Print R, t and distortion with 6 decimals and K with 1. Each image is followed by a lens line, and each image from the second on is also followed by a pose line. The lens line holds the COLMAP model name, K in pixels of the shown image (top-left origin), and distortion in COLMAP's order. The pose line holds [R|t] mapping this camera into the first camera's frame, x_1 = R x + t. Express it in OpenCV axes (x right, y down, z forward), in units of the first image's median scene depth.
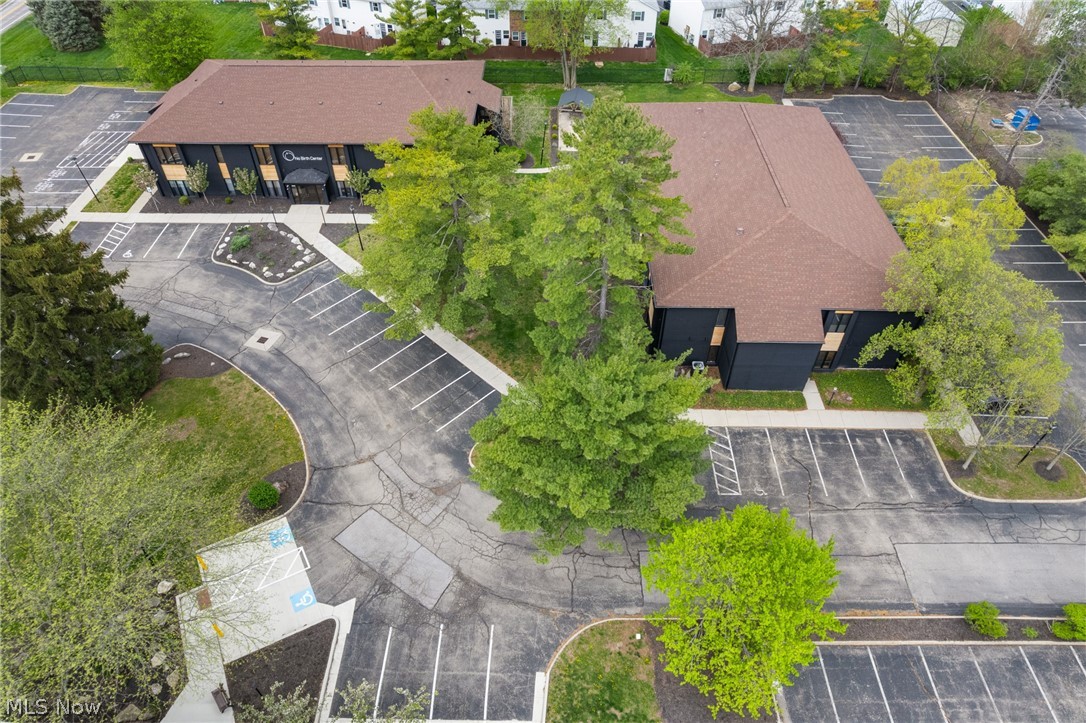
lens RADIAL K [[694.5, 0, 549.6], [0, 694.5, 362.1], [0, 0, 1]] dist [-0.075825, 0.069721]
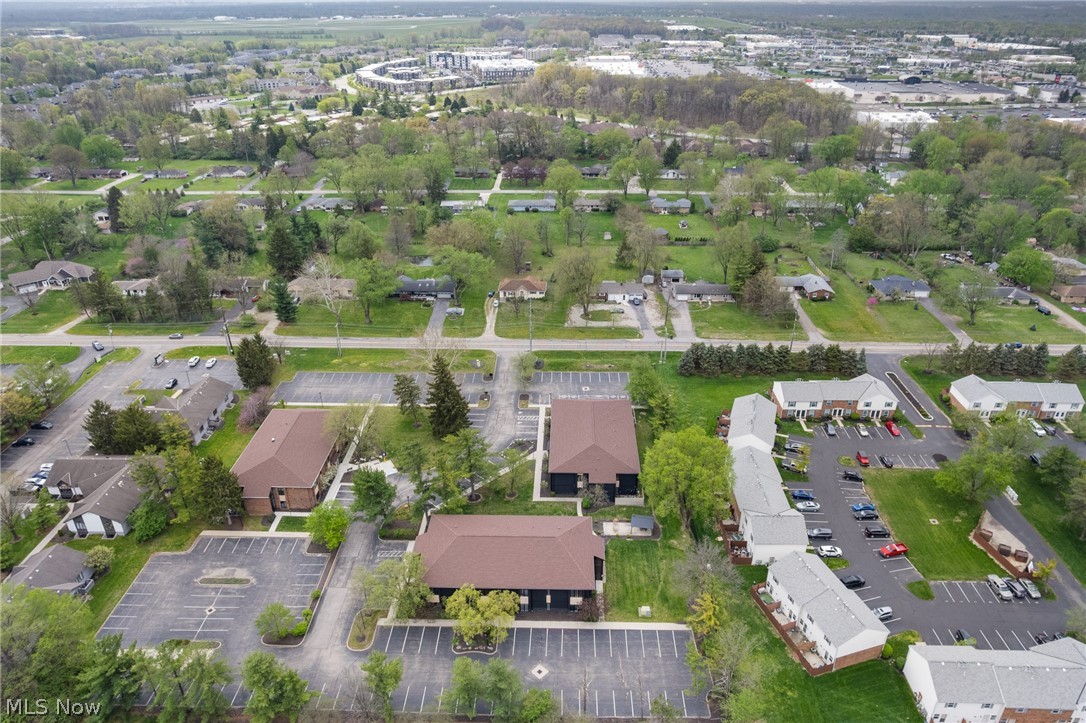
lens RADIAL K [[694.5, 0, 549.6], [0, 694.5, 362.1], [0, 0, 1]] dist [-0.075825, 0.069721]
pose [[-0.014144, 0.454830, -0.890466, 2.449653], [-0.707982, 0.624318, 0.330133, -1.806123], [0.706089, 0.635103, 0.313182, 0.015671]]
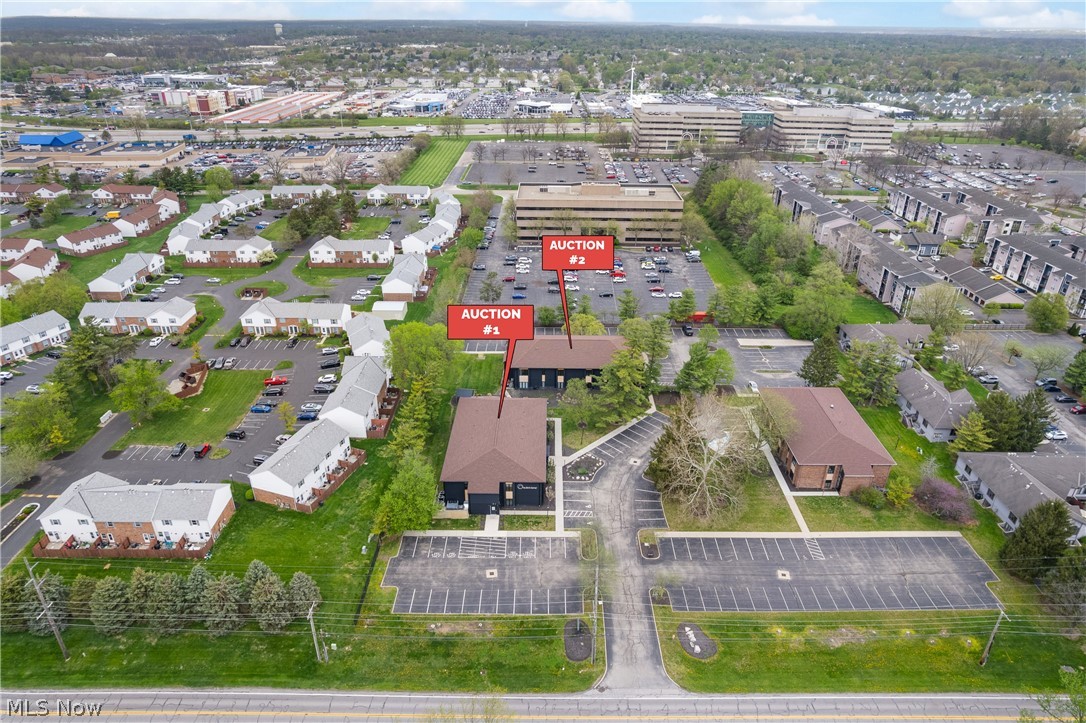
lens RADIAL K [[694.5, 0, 549.6], [0, 694.5, 362.1], [0, 0, 1]] dist [-0.075825, 0.069721]
pose [[-0.007986, -0.458418, 0.888701, -3.079514], [0.695629, 0.635898, 0.334266, -1.655146], [-0.718357, 0.620875, 0.313811, 0.165099]]
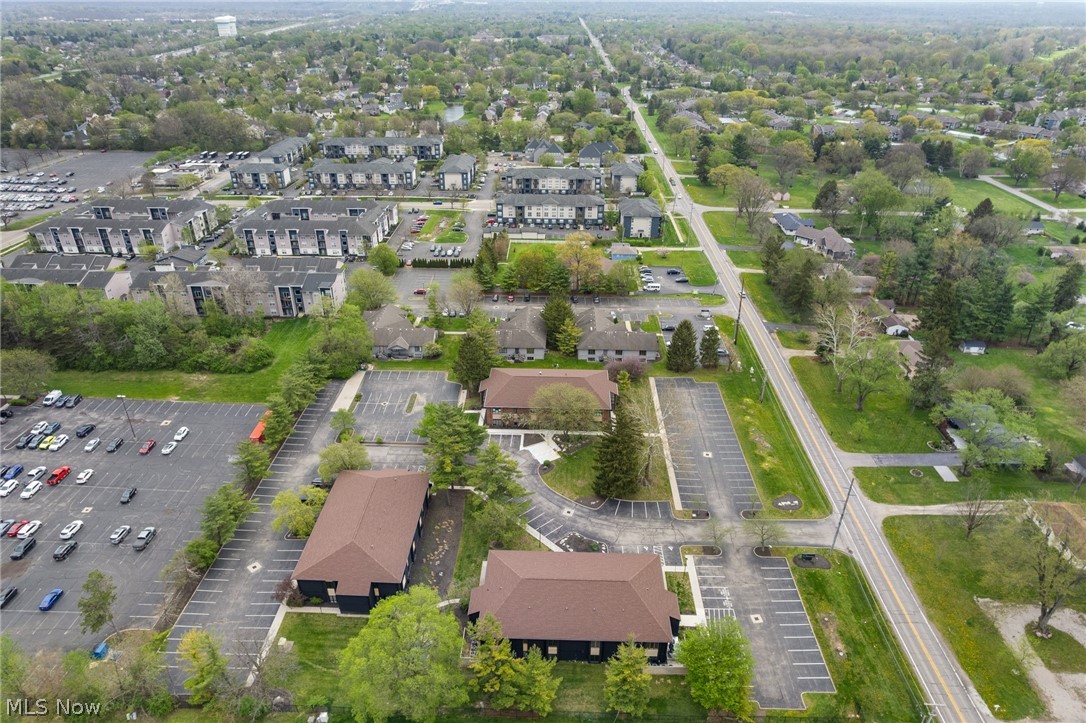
lens RADIAL K [[694.5, 0, 549.6], [0, 694.5, 362.1], [0, 0, 1]] dist [-0.075825, 0.069721]
pose [[-0.999660, -0.025155, 0.006792, -0.400594], [-0.000703, 0.286626, 0.958042, -3.278865], [-0.026046, 0.957712, -0.286547, 1.410380]]
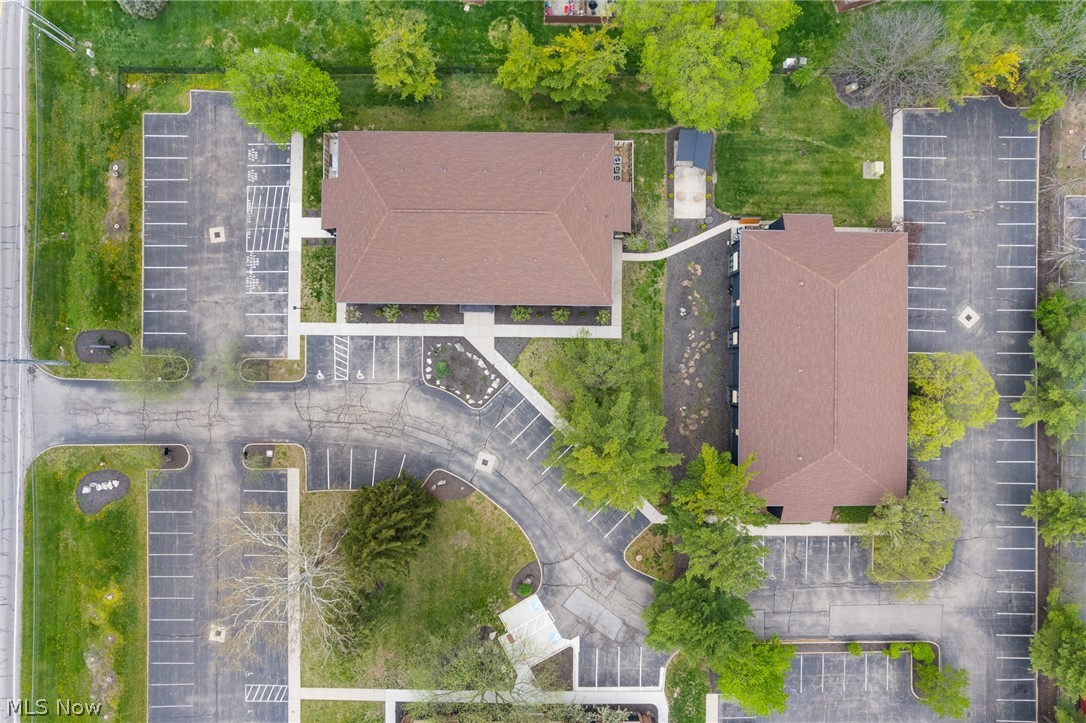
lens RADIAL K [[694.5, 0, 549.6], [0, 694.5, 362.1], [0, 0, 1]] dist [-0.075825, 0.069721]
pose [[0.999999, 0.000896, 0.000891, -0.314174], [-0.001263, 0.705977, 0.708233, -1.531550], [0.000005, -0.708234, 0.705978, 0.046702]]
